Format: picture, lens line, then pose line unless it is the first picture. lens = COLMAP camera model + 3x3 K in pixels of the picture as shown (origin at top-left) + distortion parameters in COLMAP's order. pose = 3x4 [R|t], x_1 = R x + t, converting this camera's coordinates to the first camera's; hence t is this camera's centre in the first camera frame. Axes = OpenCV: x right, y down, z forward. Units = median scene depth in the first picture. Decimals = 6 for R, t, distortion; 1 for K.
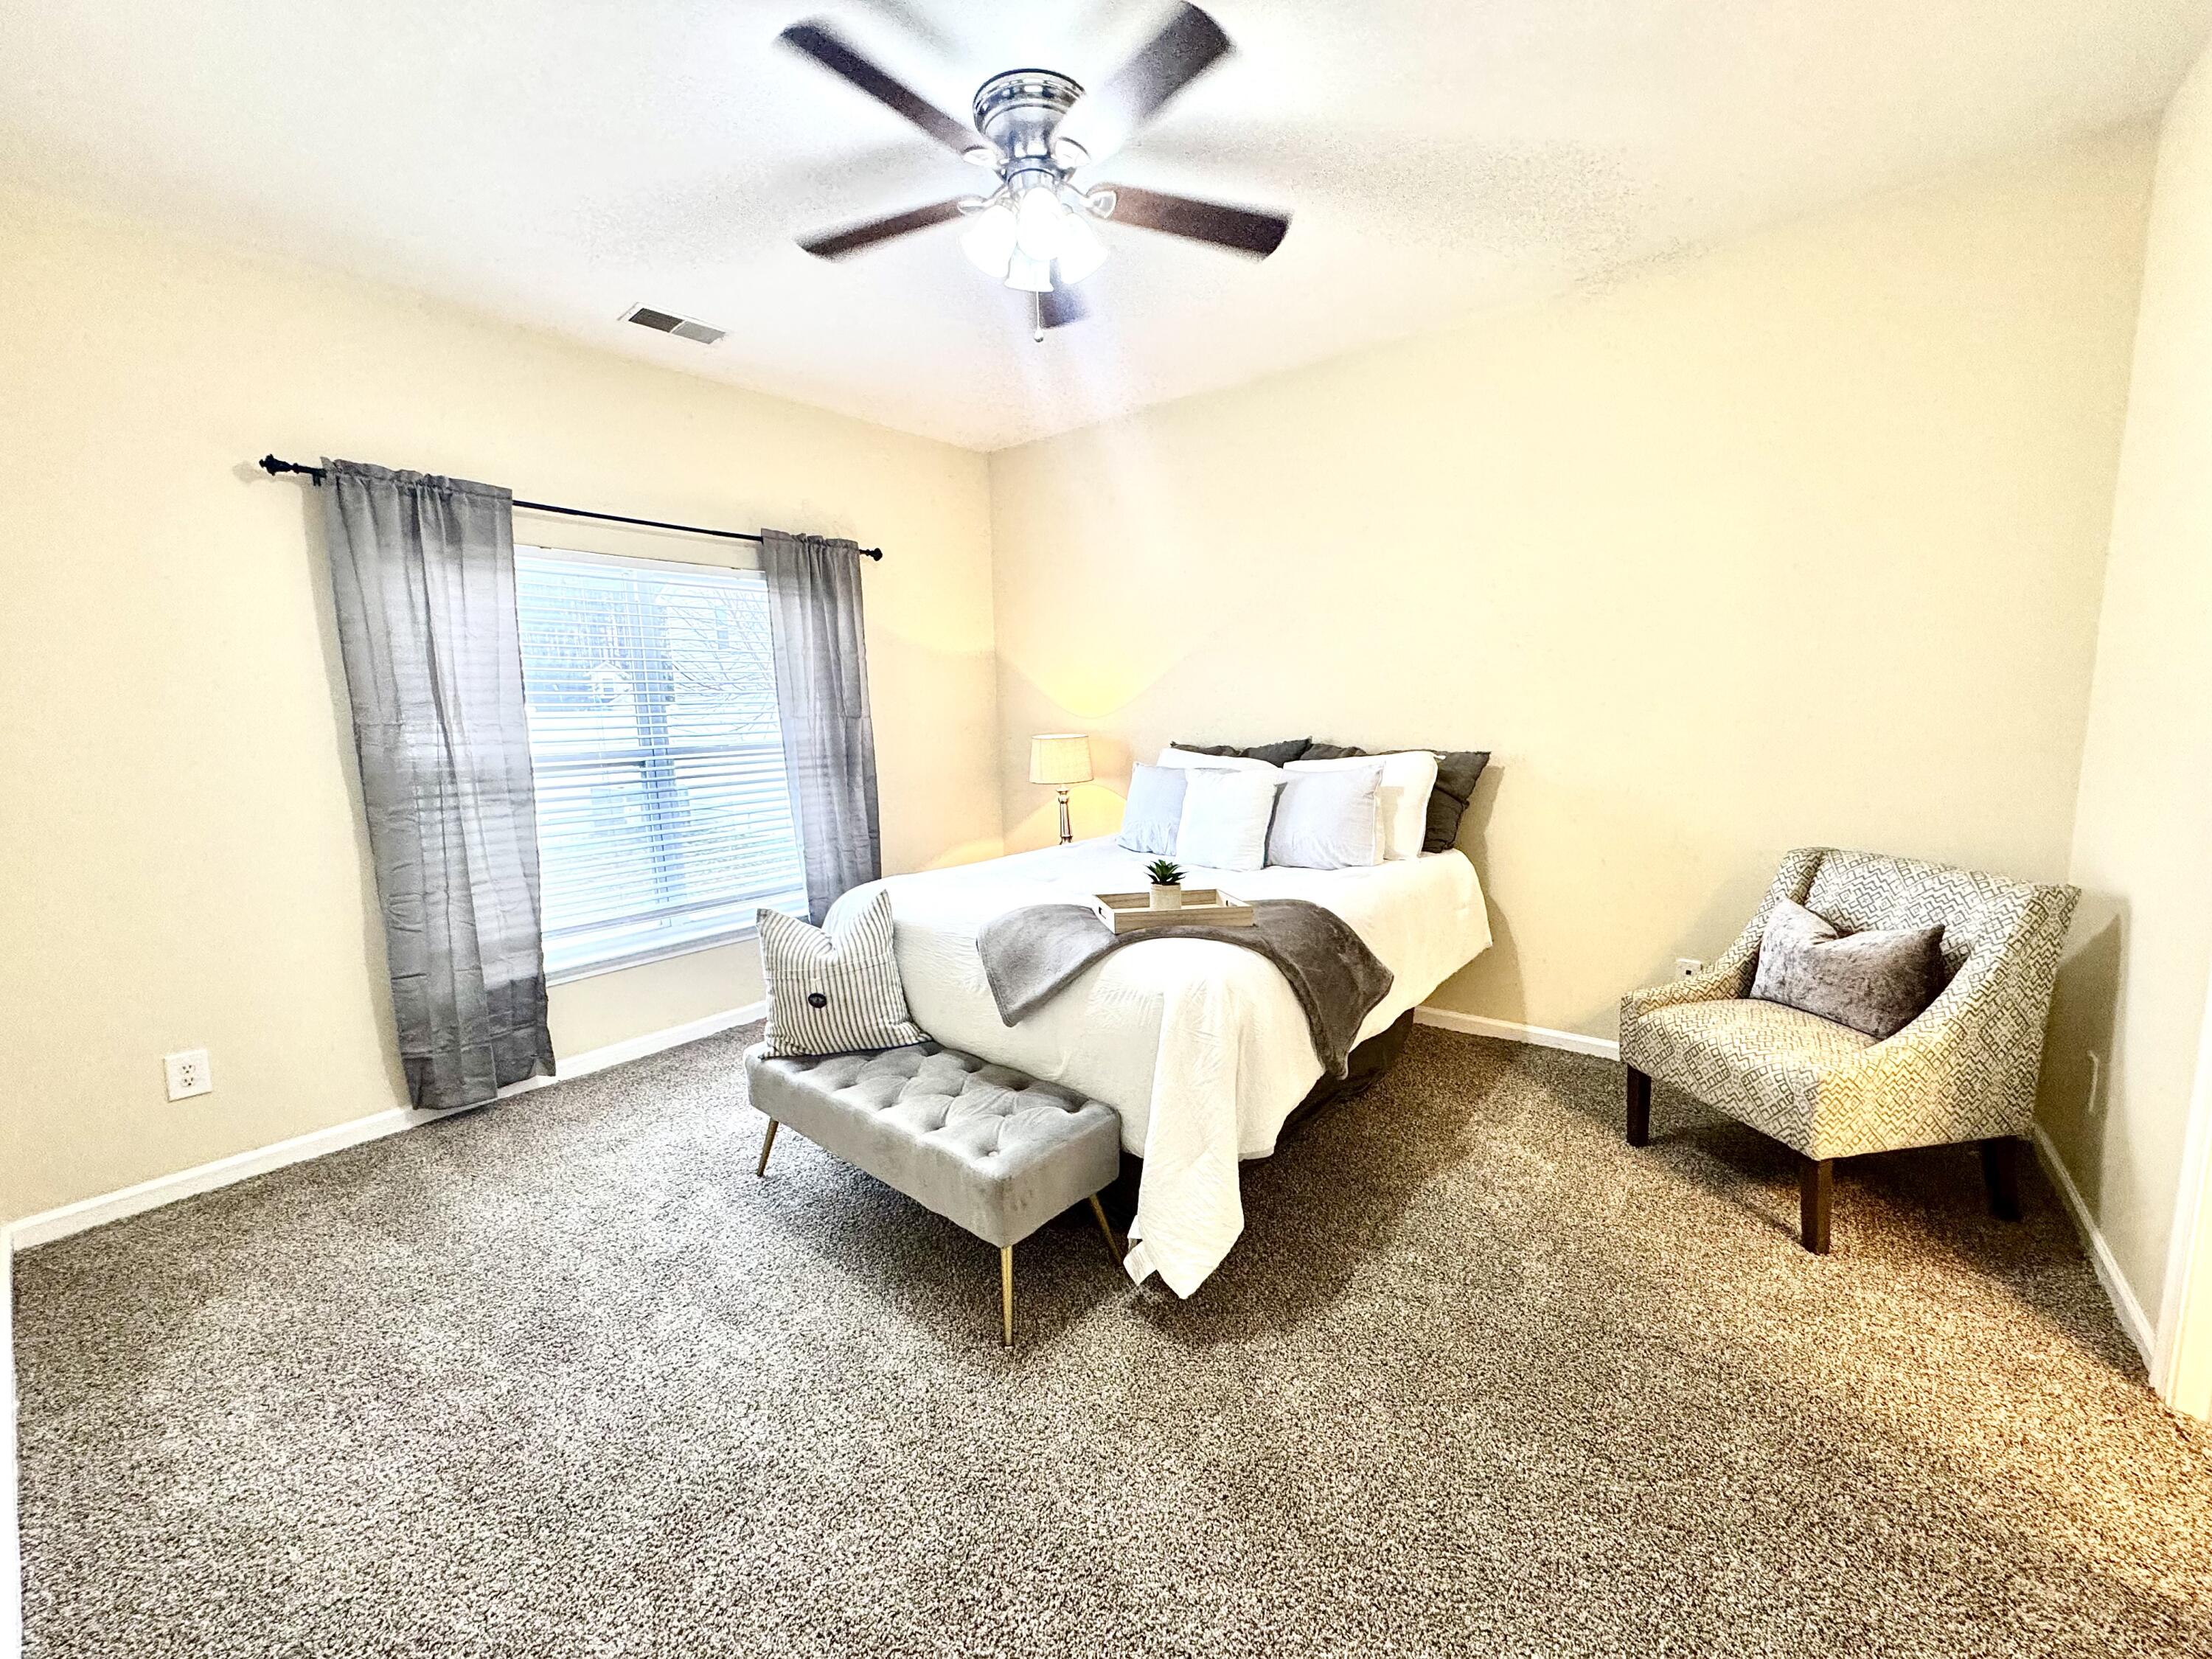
lens RADIAL K [[879.8, 0, 1099.8], [0, 879.8, 829.5], [0, 0, 1]] dist [-0.003499, 0.001074]
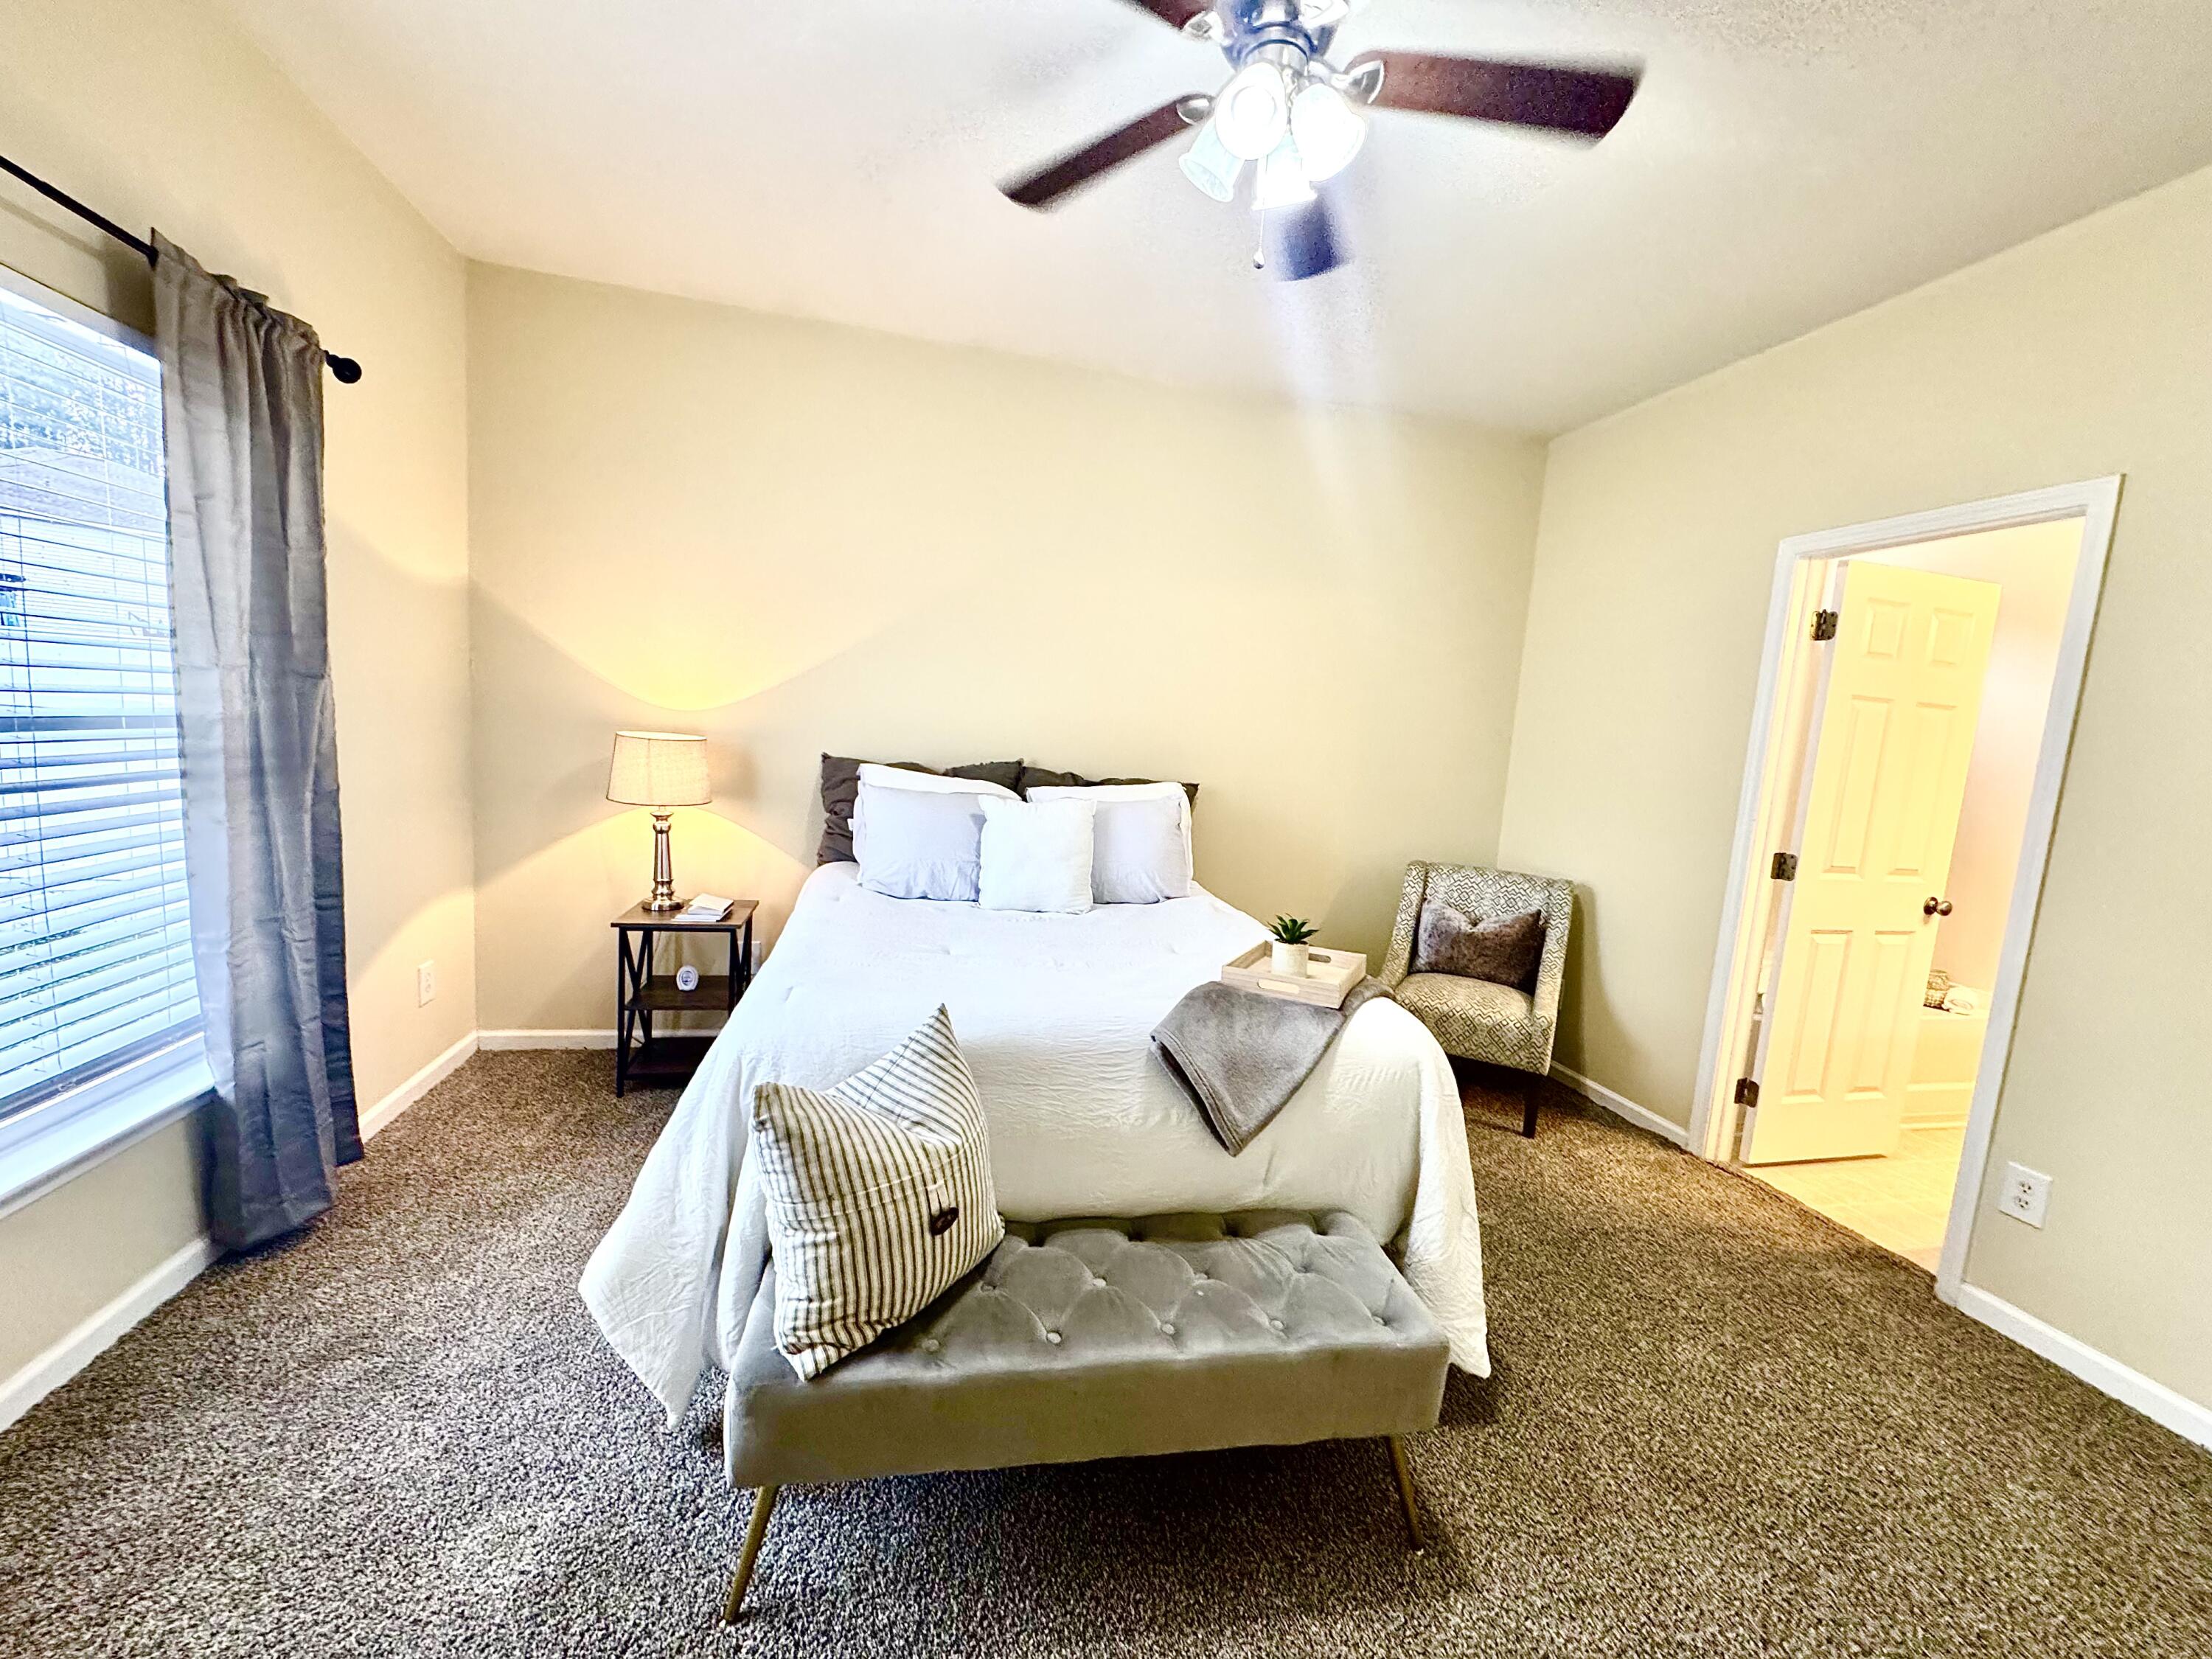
lens RADIAL K [[879.8, 0, 1103.7], [0, 879.8, 828.3], [0, 0, 1]] dist [-0.003499, 0.001074]
pose [[0.619922, -0.018258, 0.784451, -0.460386], [0.021157, 0.999755, 0.006549, -0.038184], [-0.784378, 0.012537, 0.620156, 0.377591]]
